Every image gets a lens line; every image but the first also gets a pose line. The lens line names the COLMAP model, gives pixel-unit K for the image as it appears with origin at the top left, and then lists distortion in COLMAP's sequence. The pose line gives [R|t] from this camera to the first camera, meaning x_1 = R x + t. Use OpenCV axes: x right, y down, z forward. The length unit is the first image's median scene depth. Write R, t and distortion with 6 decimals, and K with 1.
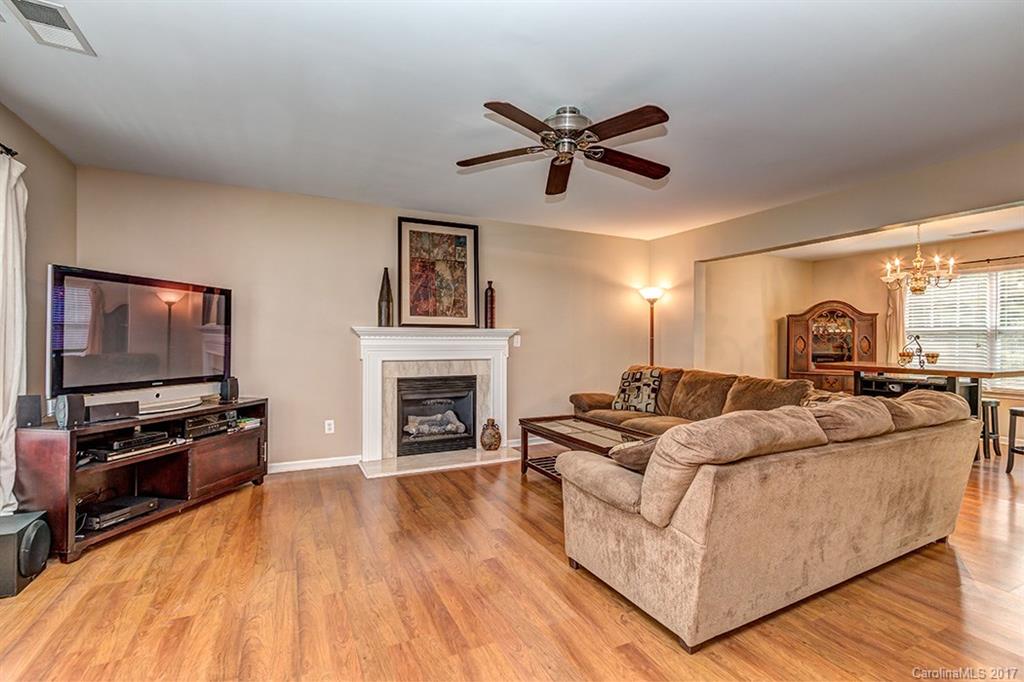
lens RADIAL K [[468.5, 0, 516.3], [0, 468.5, 339.7], [0, 0, 1]] dist [0.002642, -0.001408]
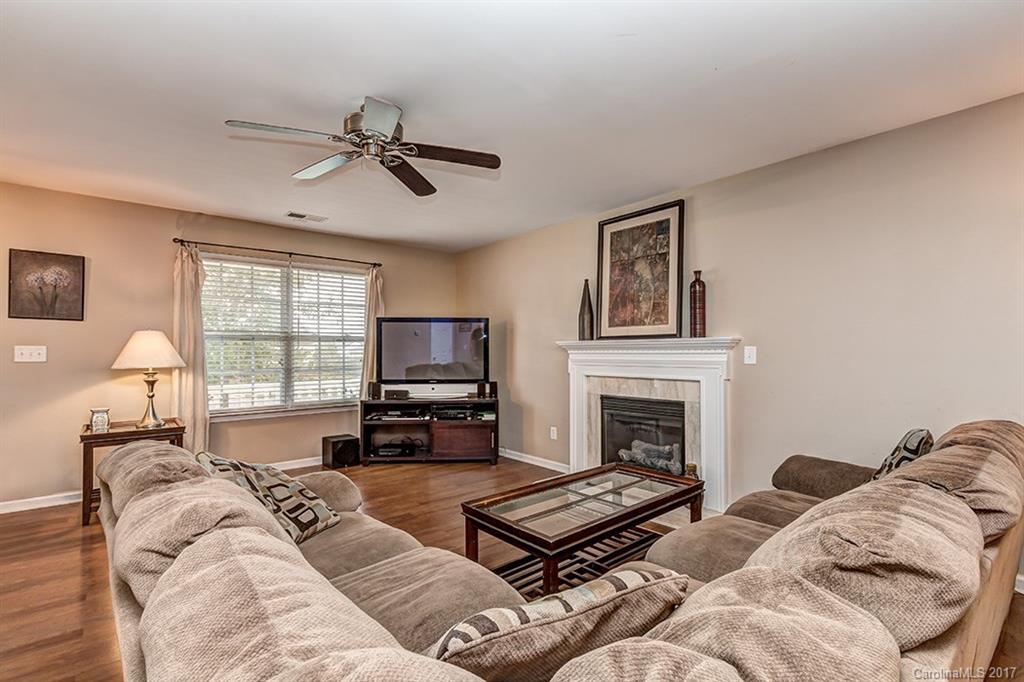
lens RADIAL K [[468.5, 0, 515.3], [0, 468.5, 350.3], [0, 0, 1]] dist [0.002642, -0.001408]
pose [[0.247473, -0.006253, -0.968875, 0.588094], [0.006666, 0.999966, -0.004751, -0.003472], [0.968872, -0.005283, 0.247507, 0.581770]]
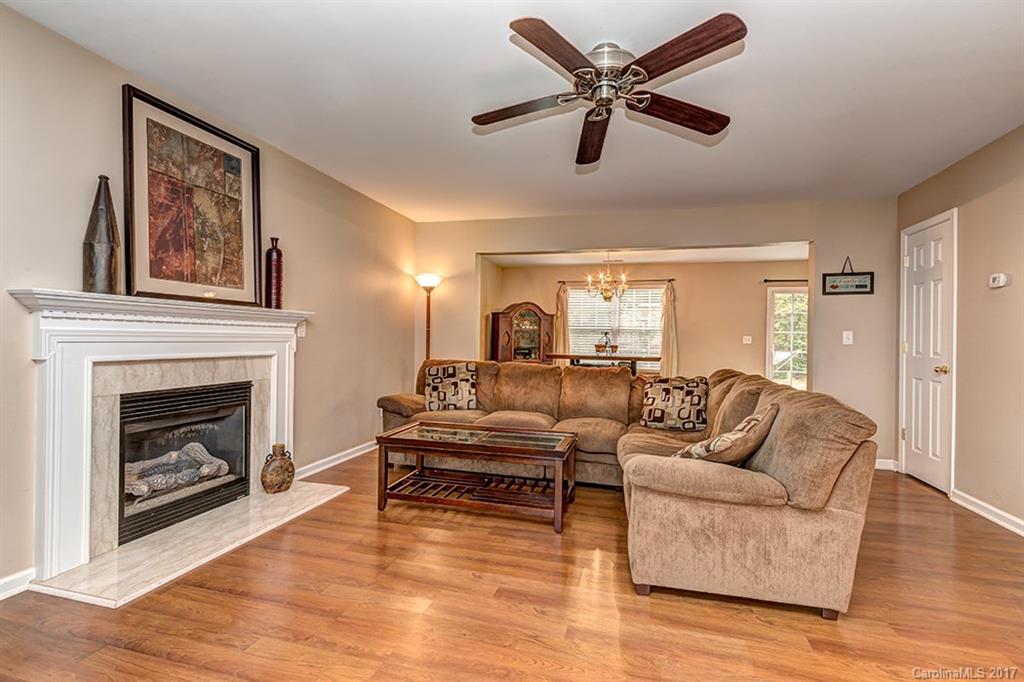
lens RADIAL K [[468.5, 0, 518.2], [0, 468.5, 339.8], [0, 0, 1]] dist [0.002642, -0.001408]
pose [[0.661357, 0.005987, 0.750047, -0.339588], [-0.012341, 0.999920, 0.002901, 0.013603], [-0.749970, -0.011175, 0.661378, 0.314202]]
